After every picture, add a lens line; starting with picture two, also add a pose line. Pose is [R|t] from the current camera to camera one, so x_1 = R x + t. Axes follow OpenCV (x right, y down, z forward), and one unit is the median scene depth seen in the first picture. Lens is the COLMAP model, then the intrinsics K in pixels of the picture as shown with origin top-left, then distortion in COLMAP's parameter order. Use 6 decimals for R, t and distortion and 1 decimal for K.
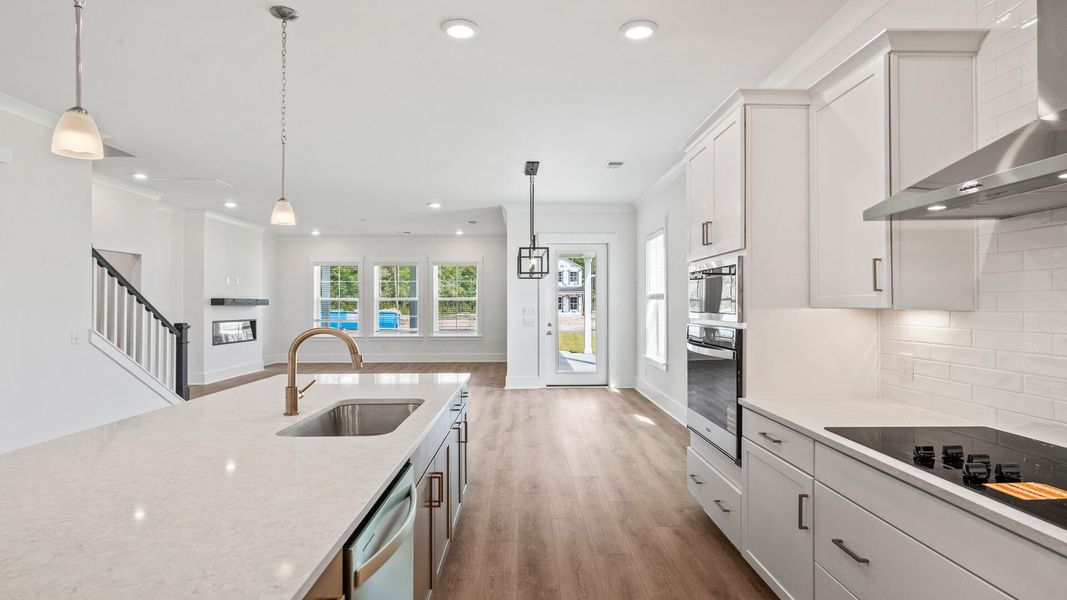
lens RADIAL K [[482.4, 0, 533.5], [0, 482.4, 300.0], [0, 0, 1]] dist [-0.000494, -0.000154]
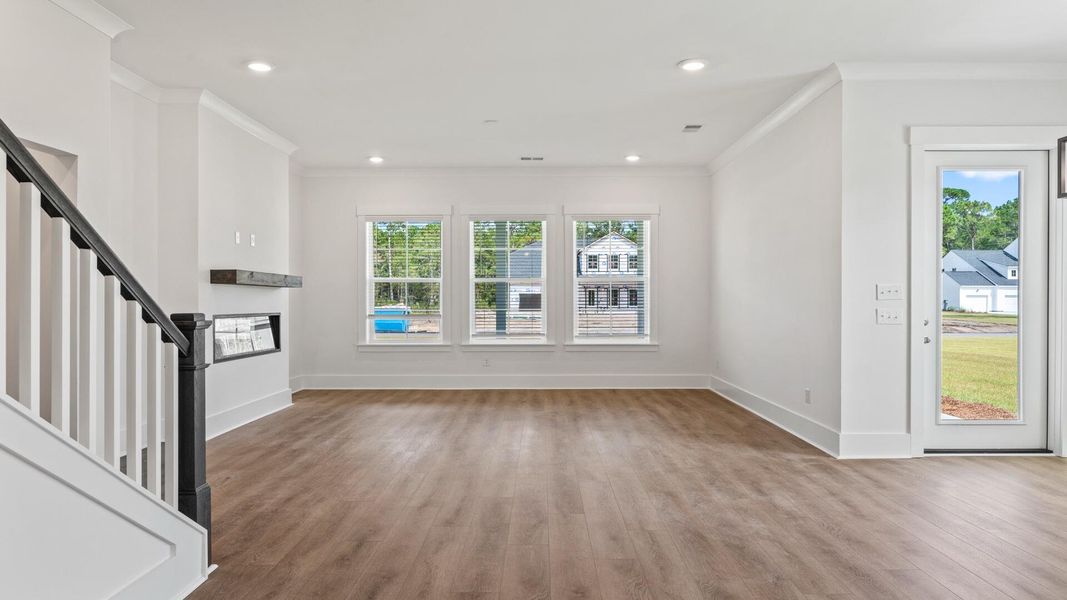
lens RADIAL K [[646.8, 0, 572.2], [0, 646.8, 299.4], [0, 0, 1]] dist [-0.000962, -0.000436]
pose [[0.999781, 0.001691, -0.020854, -0.264376], [-0.001481, 0.999948, 0.010083, 0.019674], [0.020870, -0.010050, 0.999732, 0.317497]]
